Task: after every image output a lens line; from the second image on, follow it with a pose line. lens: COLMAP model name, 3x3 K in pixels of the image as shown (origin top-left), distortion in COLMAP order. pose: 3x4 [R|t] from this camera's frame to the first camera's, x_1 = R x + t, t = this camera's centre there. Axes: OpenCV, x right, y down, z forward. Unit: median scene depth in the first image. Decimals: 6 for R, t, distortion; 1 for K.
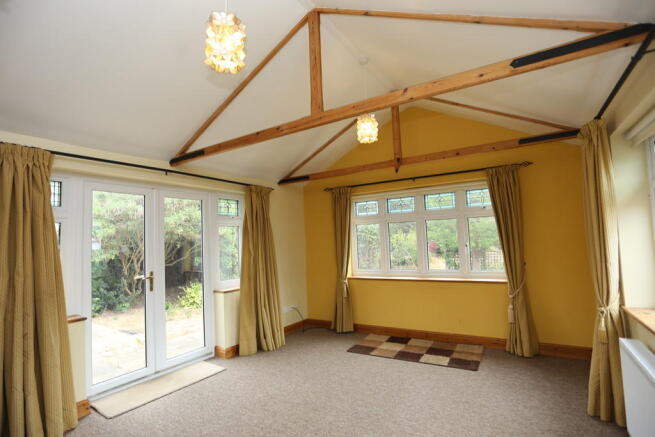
lens RADIAL K [[320.6, 0, 329.0], [0, 320.6, 221.5], [0, 0, 1]] dist [-0.078983, 0.038044]
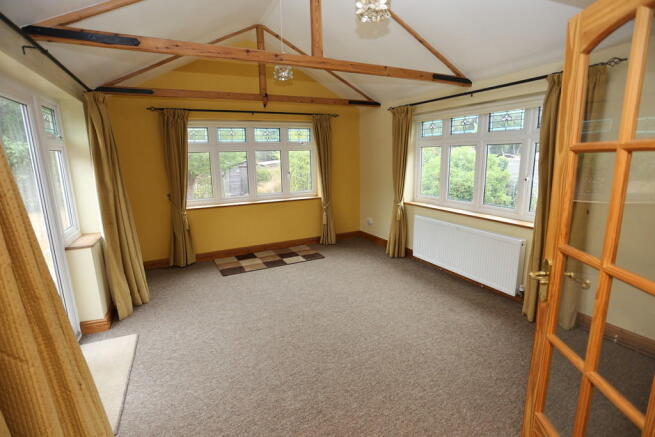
lens RADIAL K [[320.6, 0, 329.0], [0, 320.6, 221.5], [0, 0, 1]] dist [-0.078983, 0.038044]
pose [[0.515144, -0.146009, 0.844575, -0.646787], [-0.050135, 0.978563, 0.199753, 0.003248], [-0.855636, -0.145245, 0.496781, 0.205434]]
